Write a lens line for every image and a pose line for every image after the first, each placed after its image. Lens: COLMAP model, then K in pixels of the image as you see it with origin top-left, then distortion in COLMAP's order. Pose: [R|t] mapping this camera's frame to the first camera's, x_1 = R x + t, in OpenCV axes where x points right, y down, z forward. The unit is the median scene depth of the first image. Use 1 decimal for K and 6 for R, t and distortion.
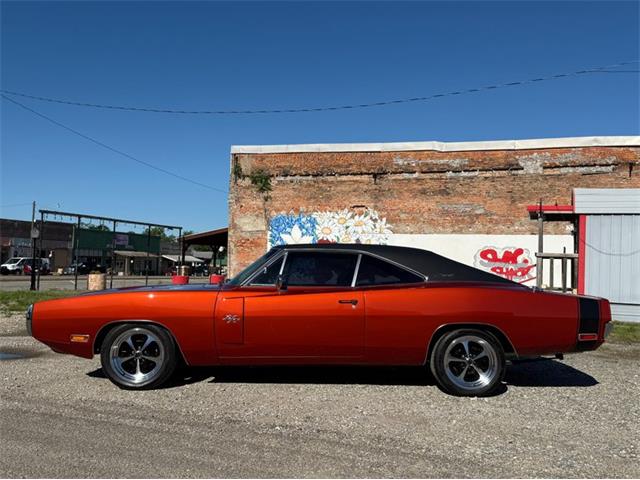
lens RADIAL K [[579.1, 0, 320.0], [0, 579.1, 240.0], [0, 0, 1]] dist [0.206401, -0.432859]
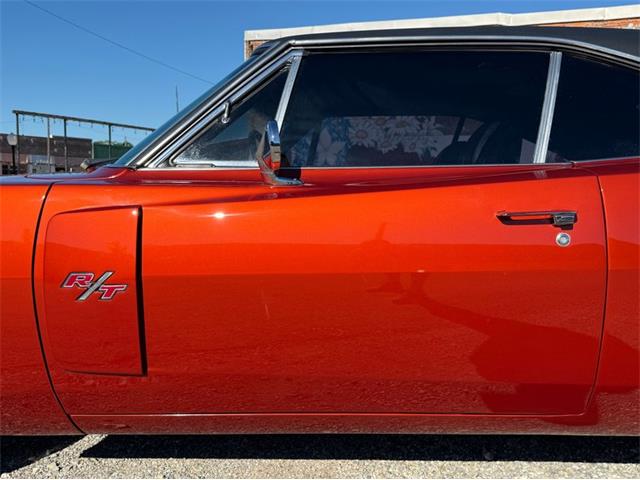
lens RADIAL K [[549.1, 0, 320.0], [0, 549.1, 240.0], [0, 0, 1]] dist [0.126431, -0.245069]
pose [[0.998575, -0.010690, -0.052289, -0.009047], [0.018071, 0.989589, 0.142783, 0.020890], [0.050218, -0.143524, 0.988372, 0.198617]]
